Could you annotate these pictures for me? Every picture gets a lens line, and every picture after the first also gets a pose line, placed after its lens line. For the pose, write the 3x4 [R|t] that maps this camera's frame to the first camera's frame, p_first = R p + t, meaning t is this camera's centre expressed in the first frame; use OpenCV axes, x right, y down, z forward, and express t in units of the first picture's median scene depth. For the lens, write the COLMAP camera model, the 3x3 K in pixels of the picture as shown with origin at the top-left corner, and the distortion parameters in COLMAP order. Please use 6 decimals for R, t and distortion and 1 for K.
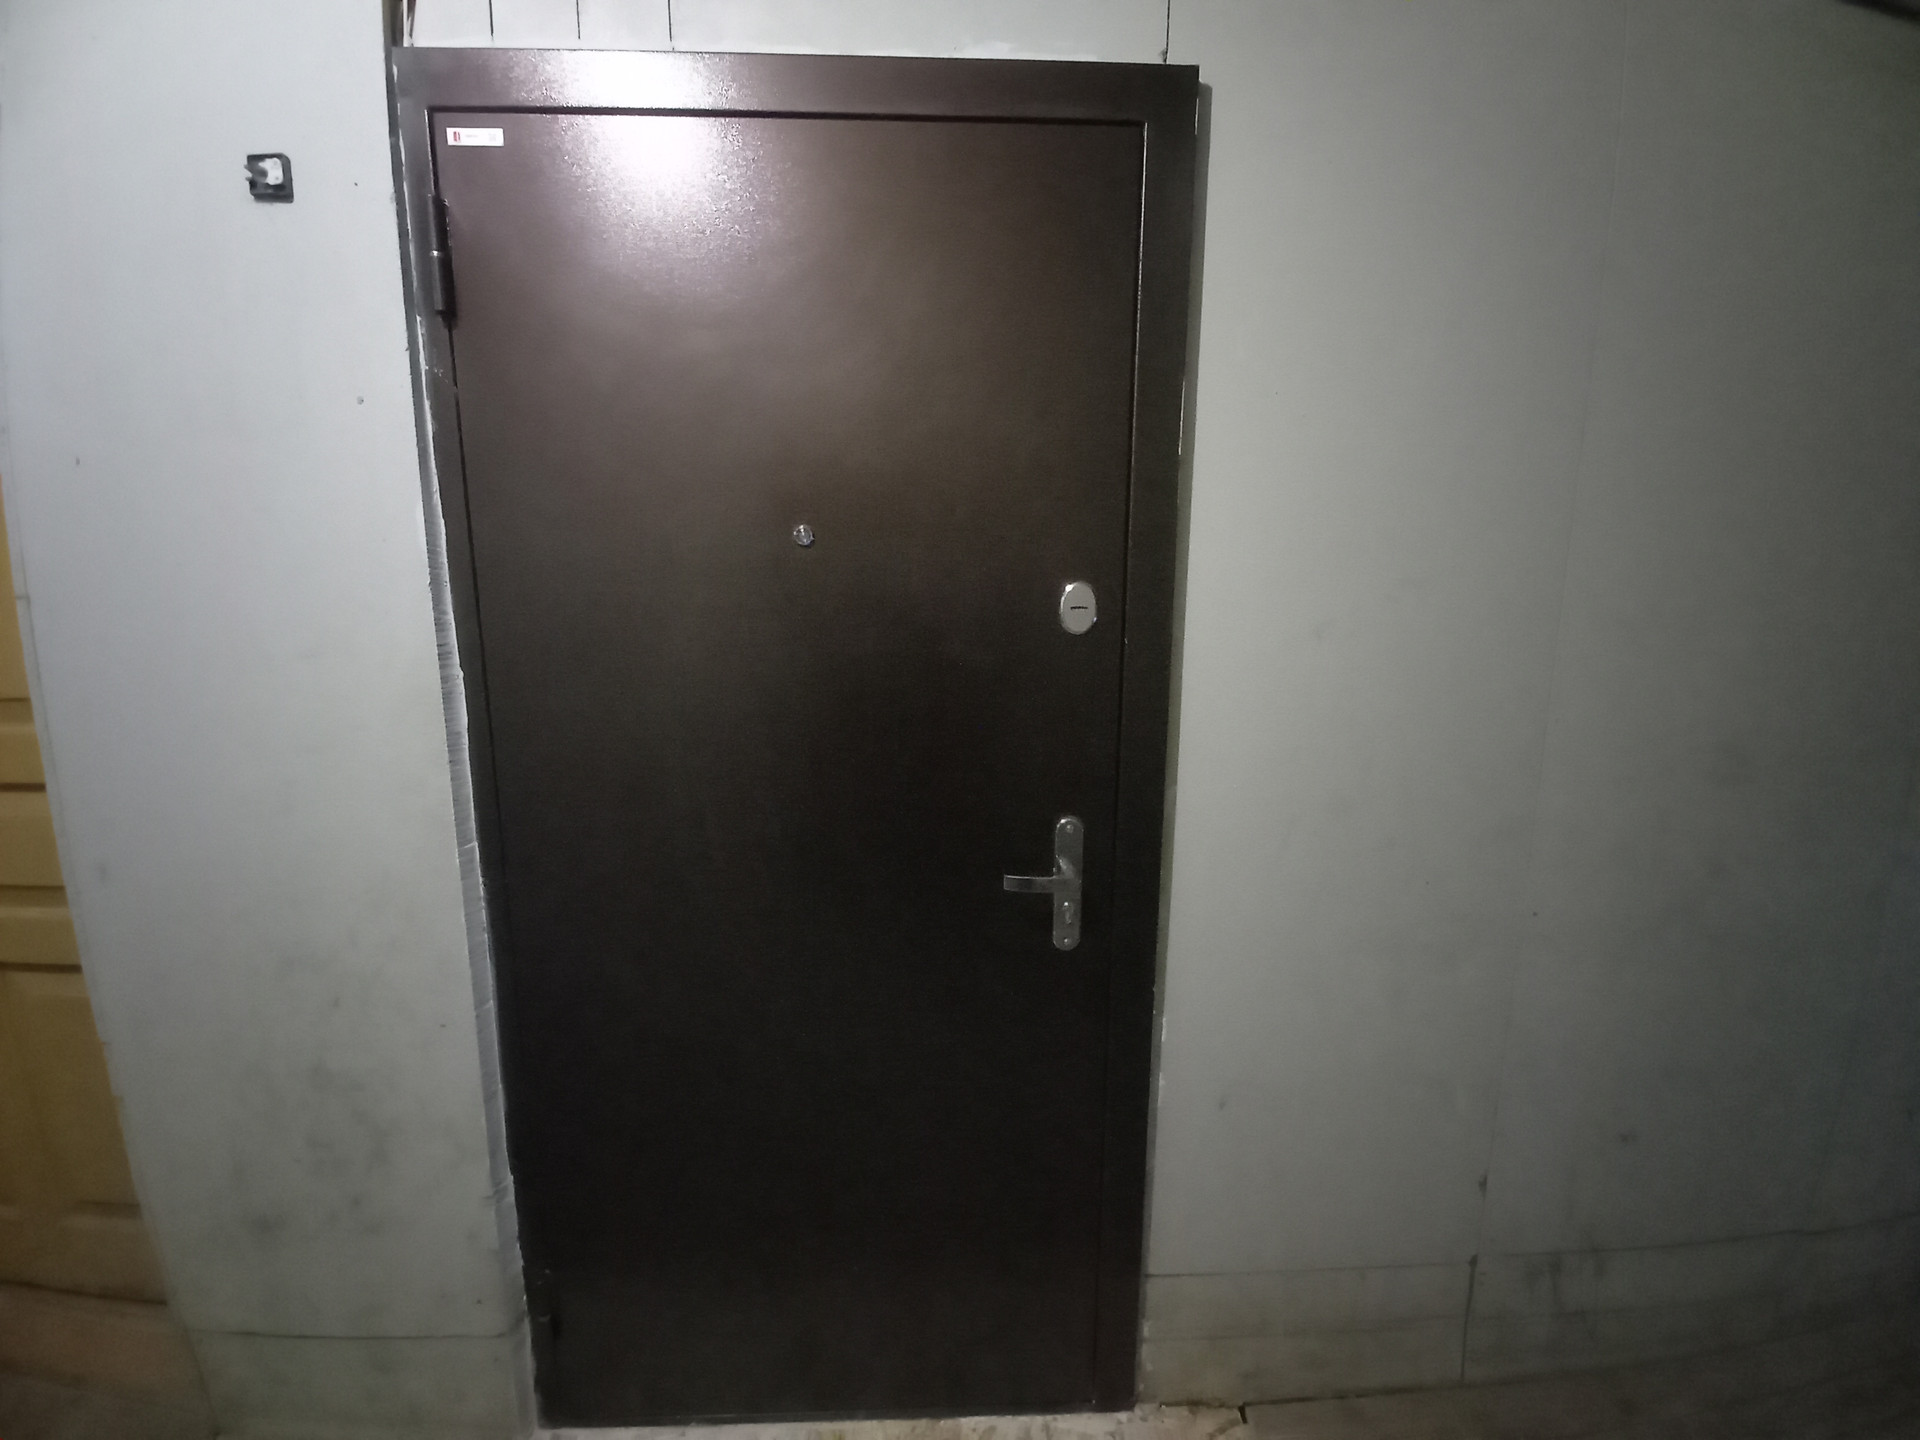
lens RADIAL K [[753.5, 0, 971.0], [0, 753.5, 707.7], [0, 0, 1]] dist [0.013187, -0.011944]
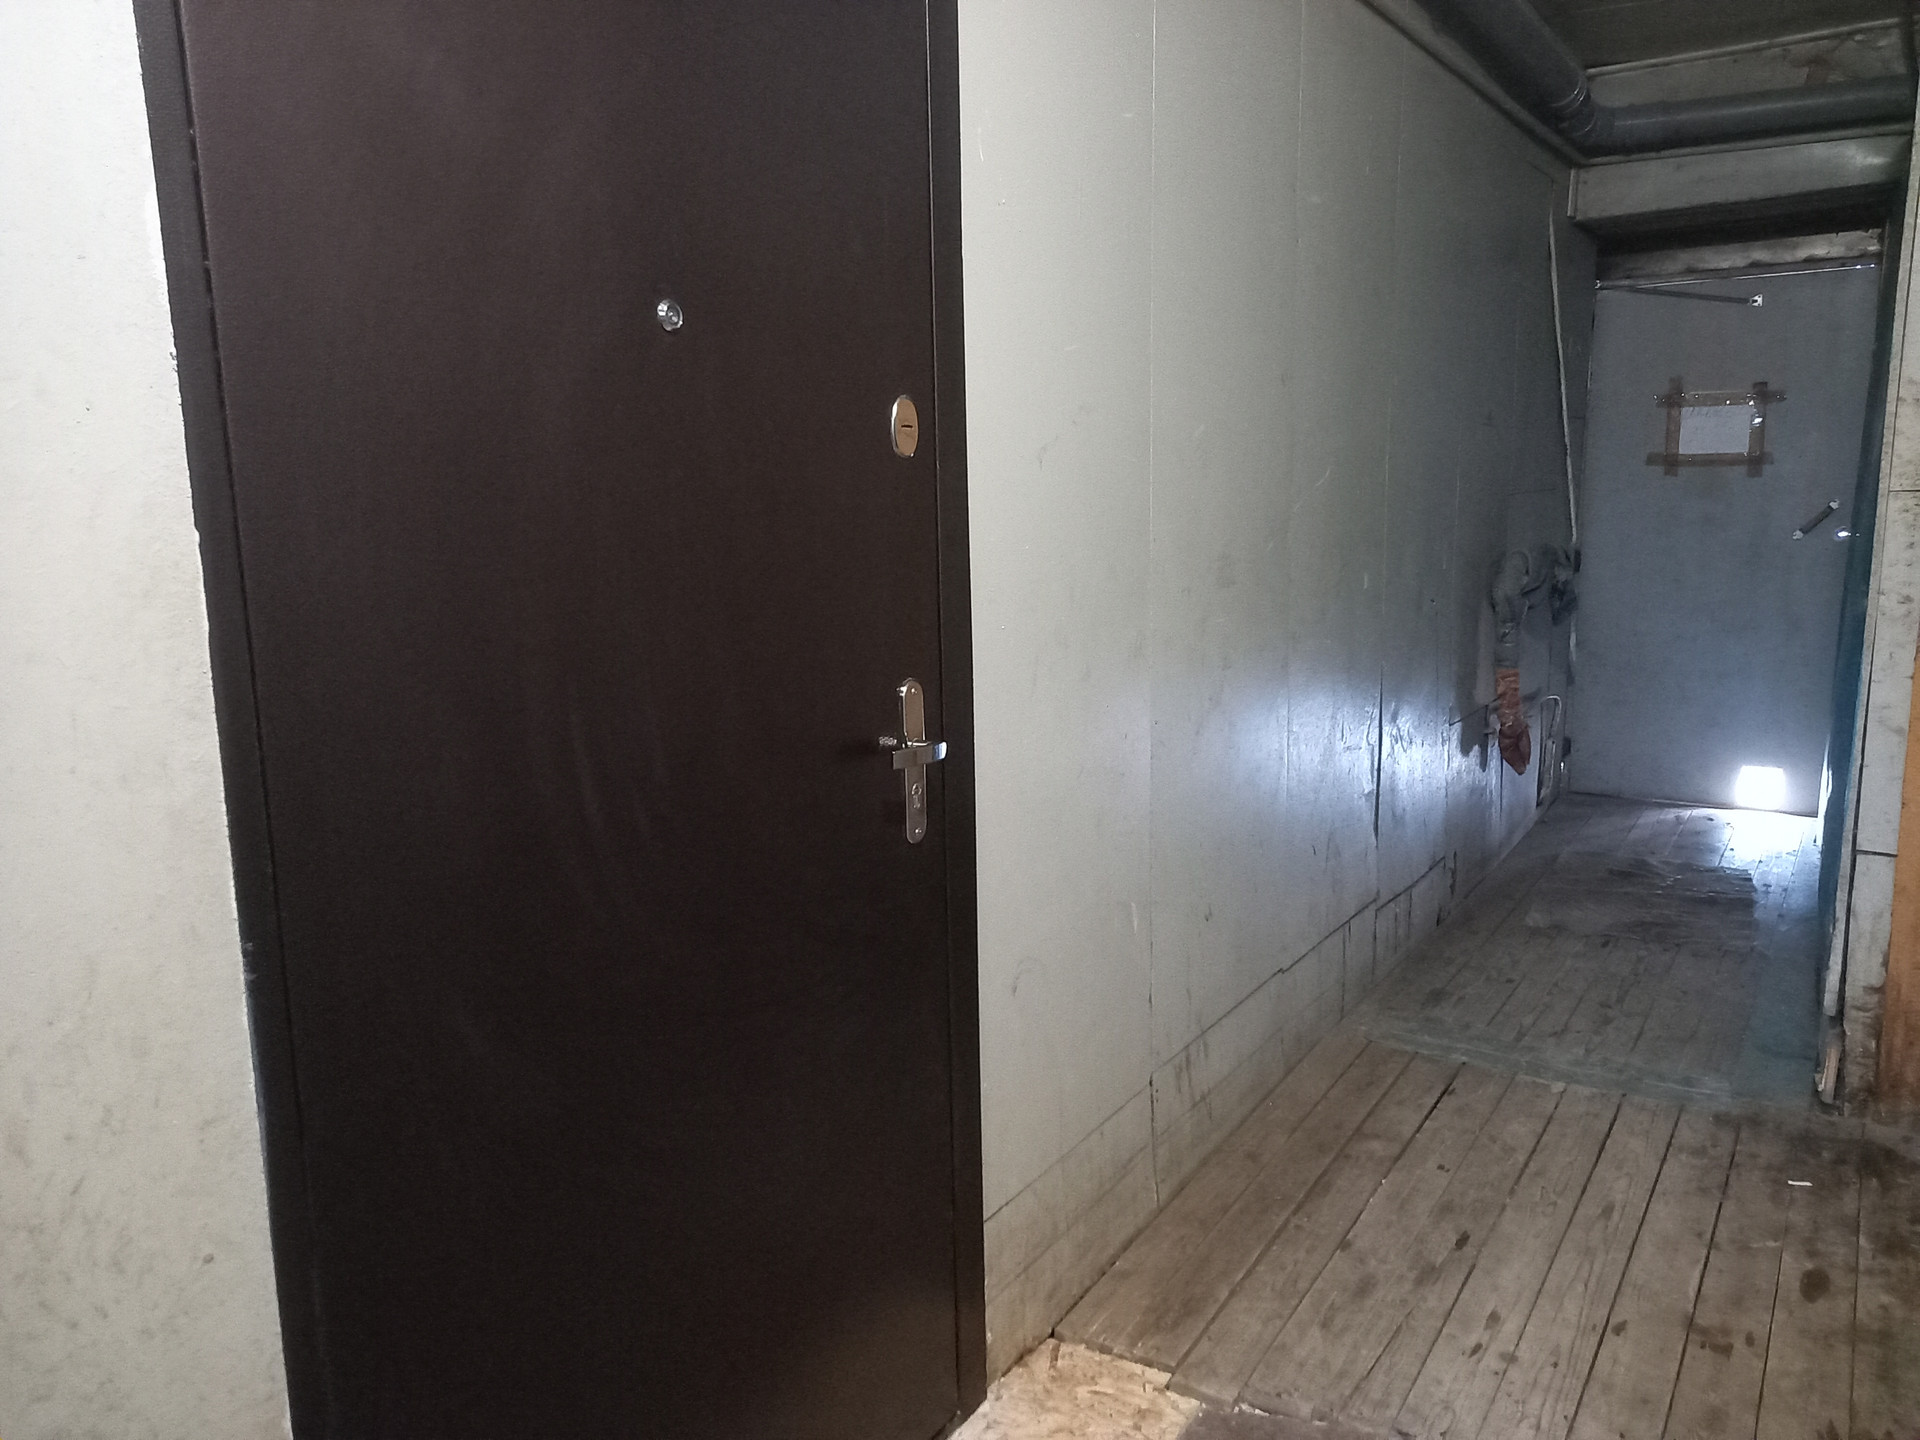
lens RADIAL K [[1404.1, 0, 962.2], [0, 1404.1, 722.7], [0, 0, 1]] dist [0.074040, -0.075837]
pose [[0.588185, -0.158995, 0.792943, -0.924749], [0.159159, 0.984066, 0.079257, 0.066194], [-0.792910, 0.079586, 0.604119, 0.011487]]
